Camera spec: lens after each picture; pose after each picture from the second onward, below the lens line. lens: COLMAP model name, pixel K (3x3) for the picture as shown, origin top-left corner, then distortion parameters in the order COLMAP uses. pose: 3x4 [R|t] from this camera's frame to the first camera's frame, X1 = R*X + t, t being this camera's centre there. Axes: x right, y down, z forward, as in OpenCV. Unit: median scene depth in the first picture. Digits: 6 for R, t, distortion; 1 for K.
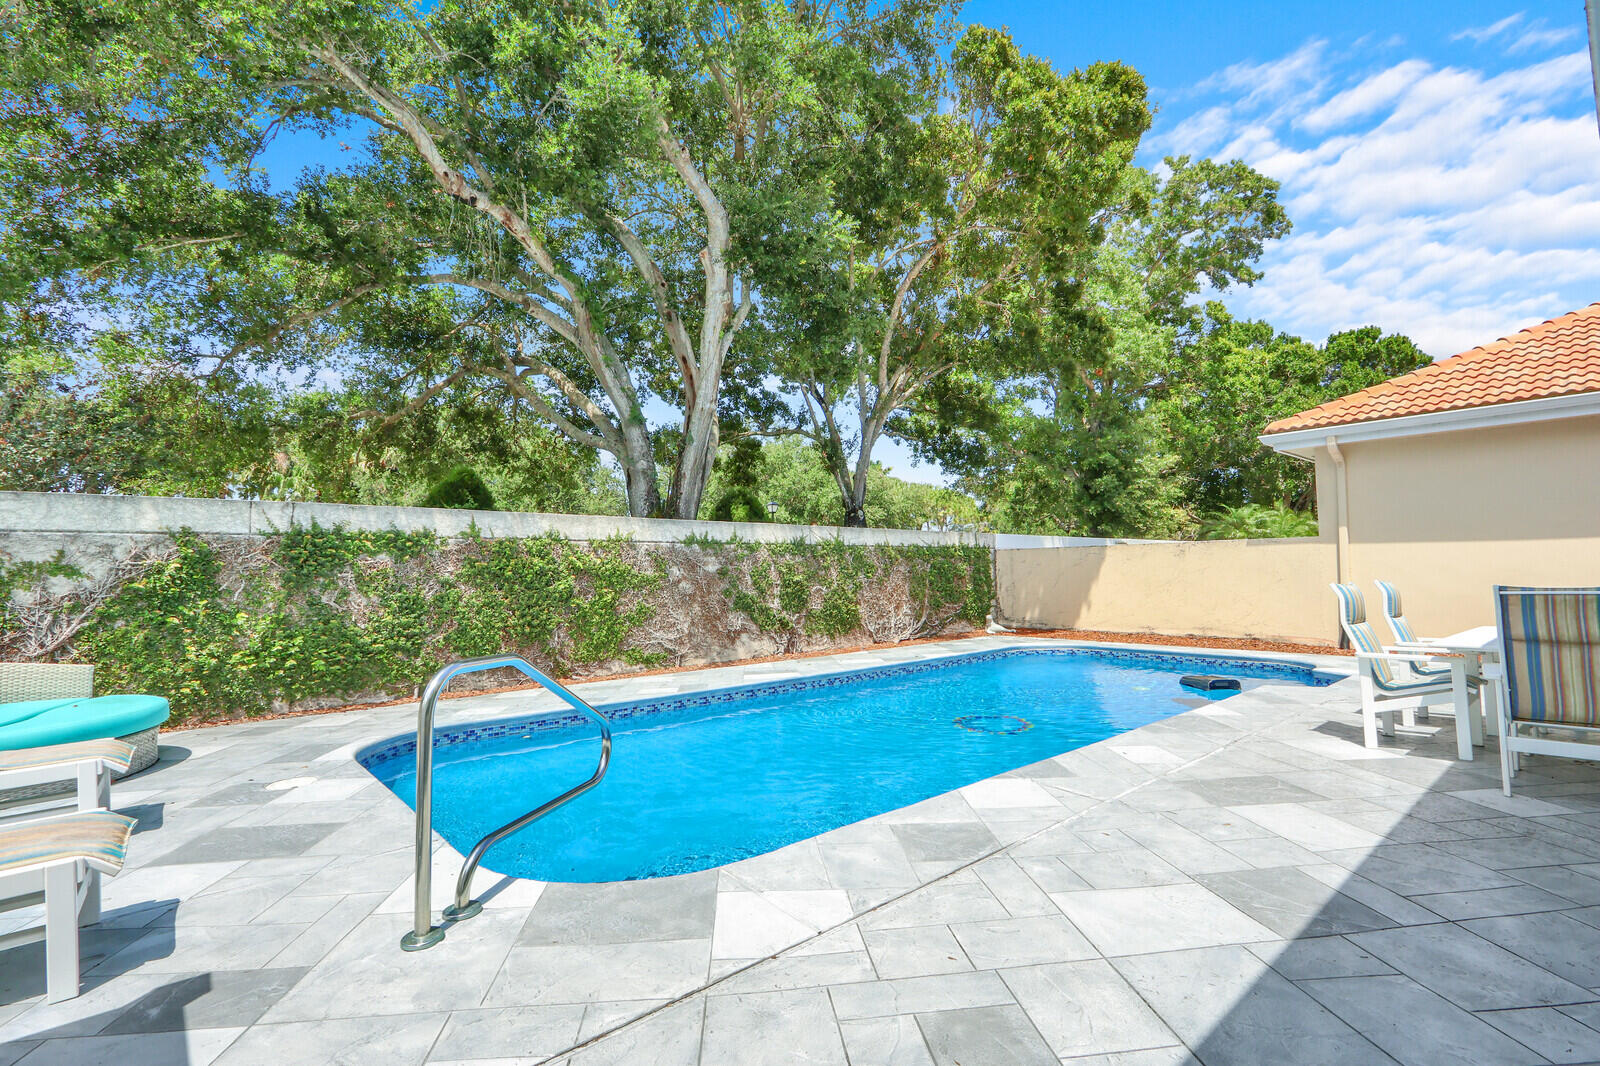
lens RADIAL K [[758.4, 0, 800.0], [0, 758.4, 533.0], [0, 0, 1]] dist [-0.002205, 0.000098]
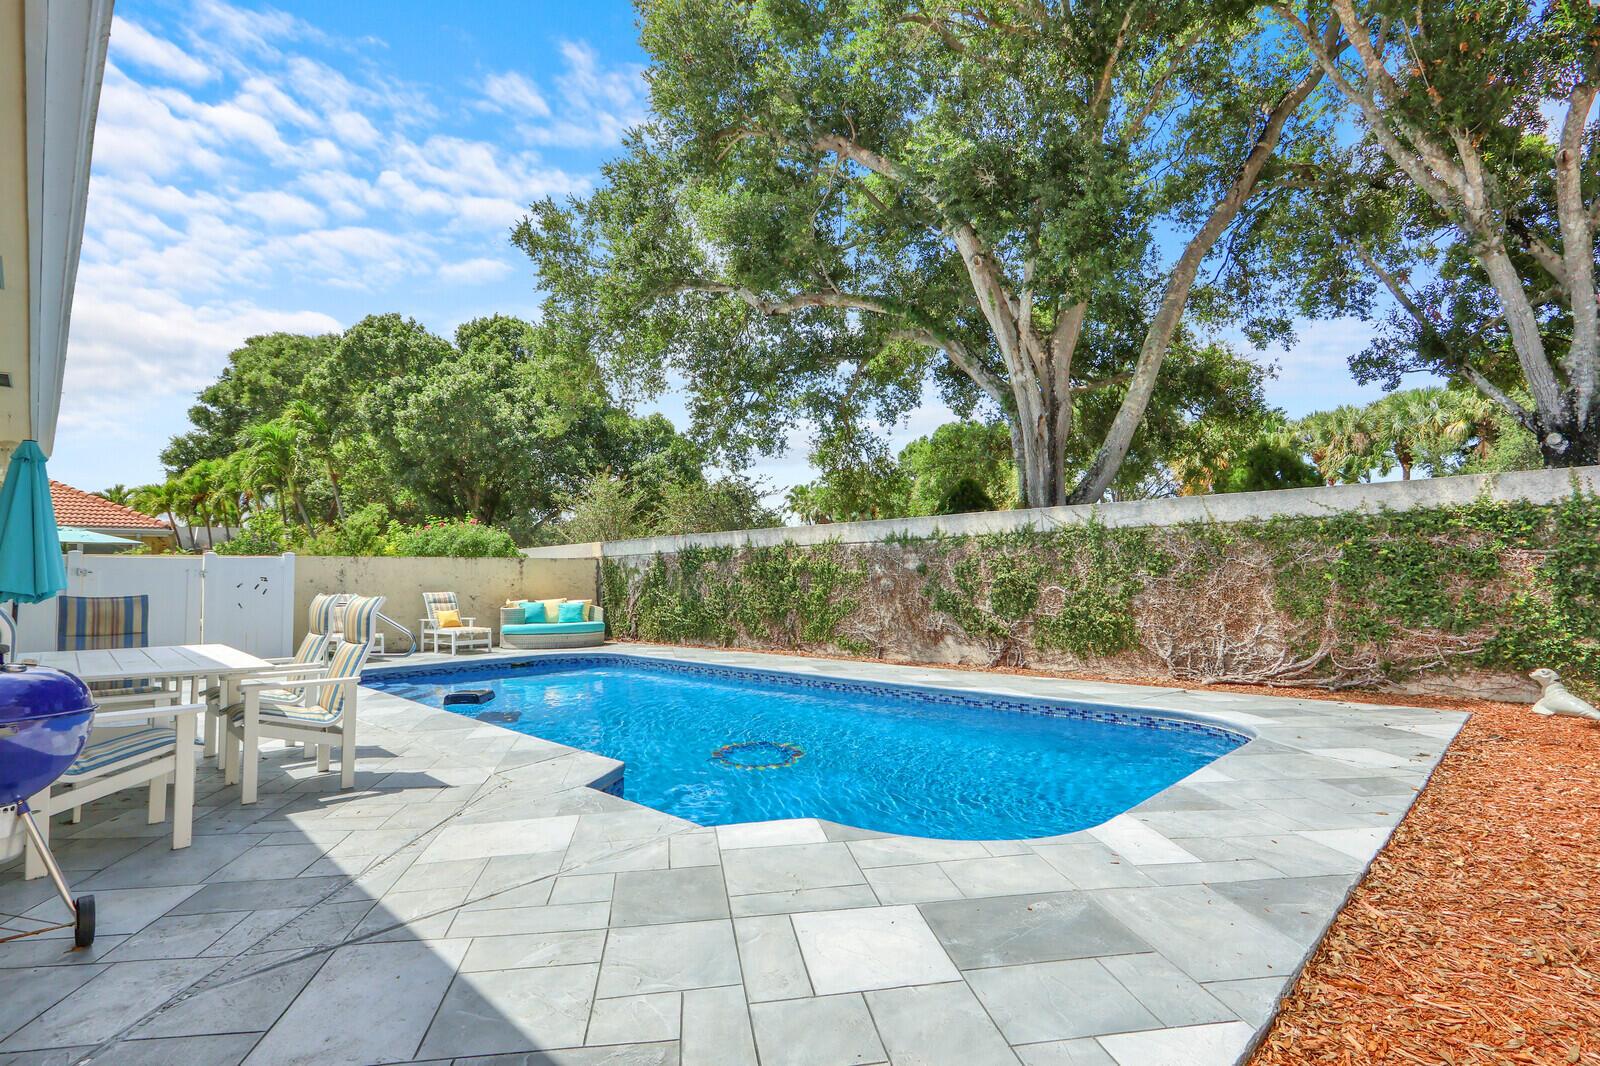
lens RADIAL K [[805.8, 0, 800.0], [0, 805.8, 533.0], [0, 0, 1]] dist [-0.016654, -0.000043]
pose [[0.053467, -0.041481, -0.997708, 0.900157], [0.066634, 0.997058, -0.037883, 0.033315], [0.996344, -0.064456, 0.056073, 0.772945]]
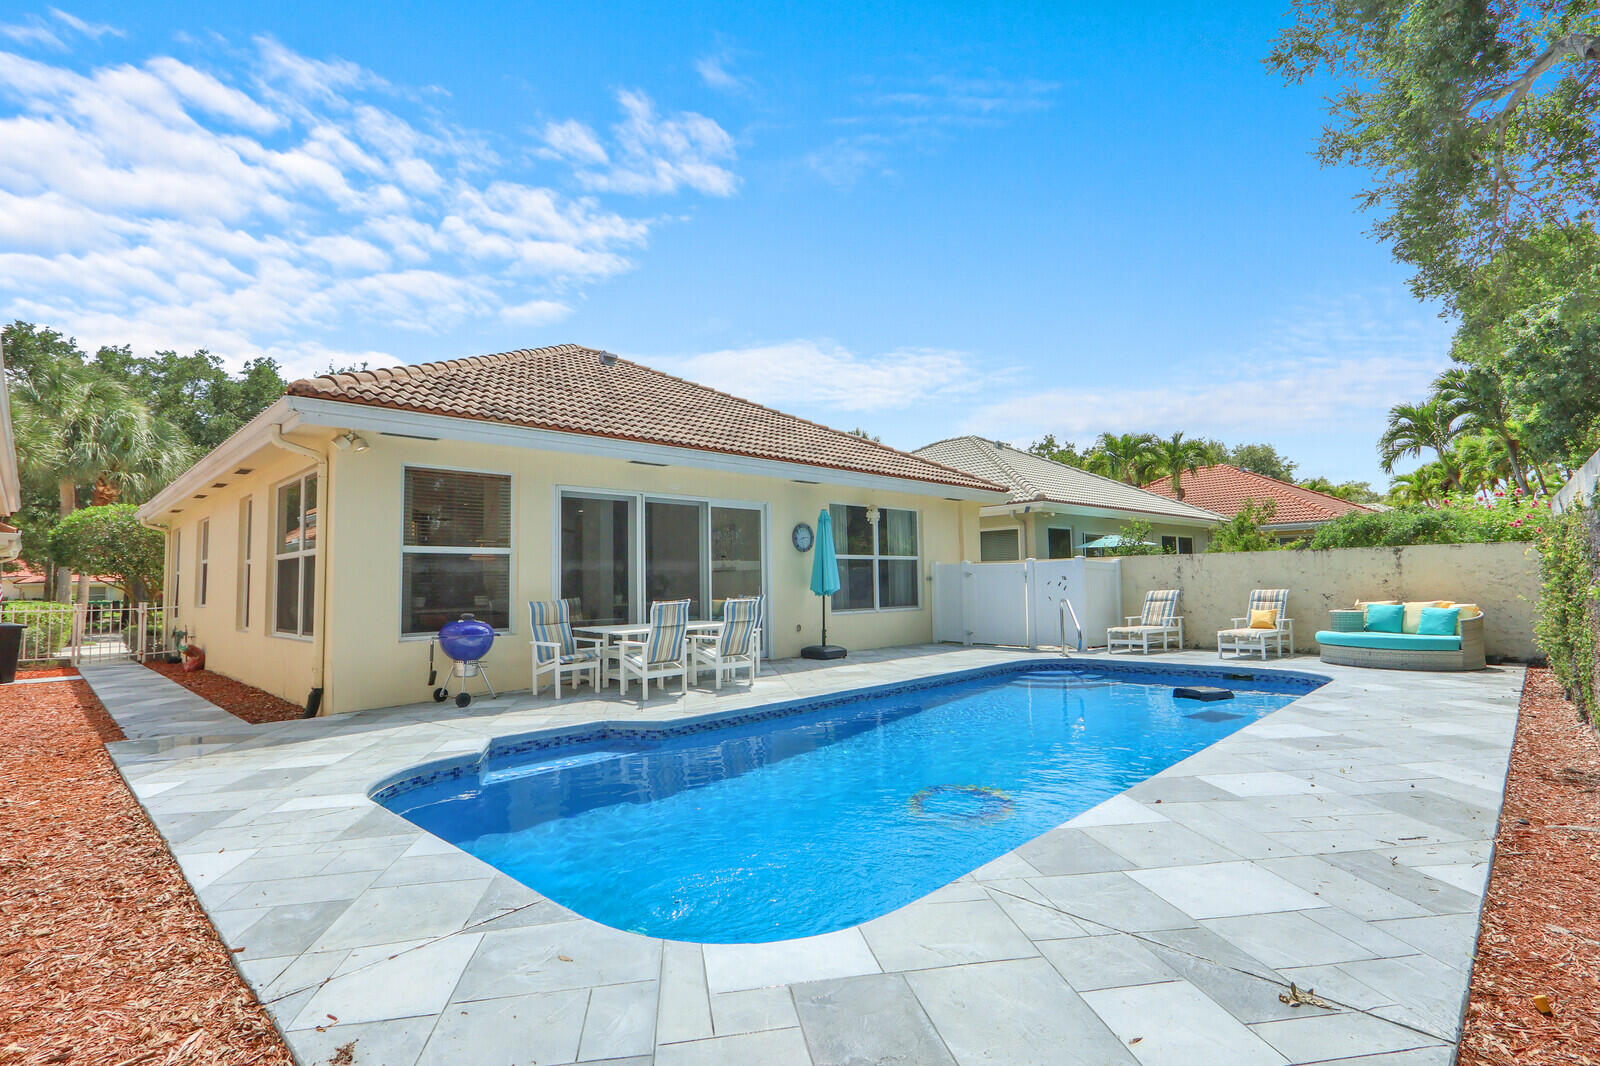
lens RADIAL K [[787.5, 0, 800.0], [0, 787.5, 533.0], [0, 0, 1]] dist [-0.003381, -0.000126]
pose [[-0.996673, 0.030781, -0.075463, 0.352955], [0.039351, 0.992604, -0.114845, 0.063866], [0.071369, -0.117432, -0.990513, 1.364542]]
